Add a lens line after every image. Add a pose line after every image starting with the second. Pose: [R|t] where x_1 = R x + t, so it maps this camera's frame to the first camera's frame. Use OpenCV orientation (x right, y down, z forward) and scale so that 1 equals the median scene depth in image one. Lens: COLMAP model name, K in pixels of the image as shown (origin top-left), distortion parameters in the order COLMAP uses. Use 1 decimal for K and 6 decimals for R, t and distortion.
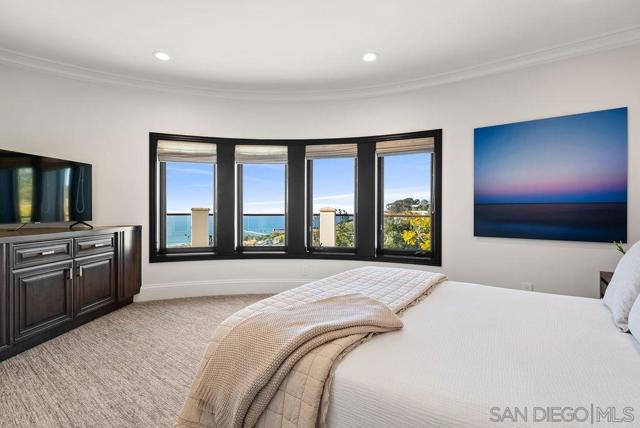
lens RADIAL K [[290.6, 0, 320.0], [0, 290.6, 219.5], [0, 0, 1]] dist [-0.003177, -0.000083]
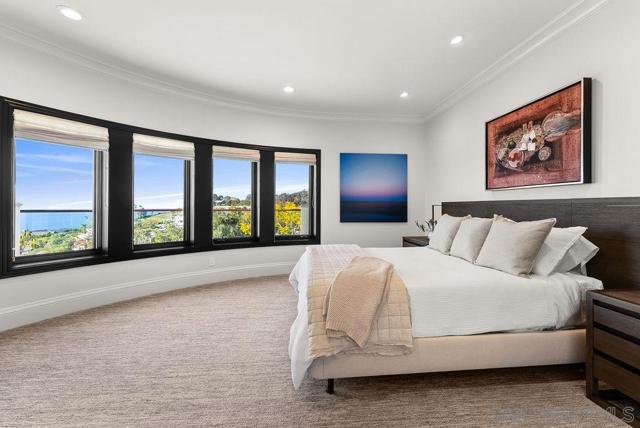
lens RADIAL K [[262.5, 0, 320.0], [0, 262.5, 214.0], [0, 0, 1]] dist [0.001856, 0.000355]
pose [[0.765668, -0.019546, 0.642939, -0.422009], [0.019468, 0.999784, 0.007210, 0.000920], [-0.642942, 0.006996, 0.765883, -0.002606]]
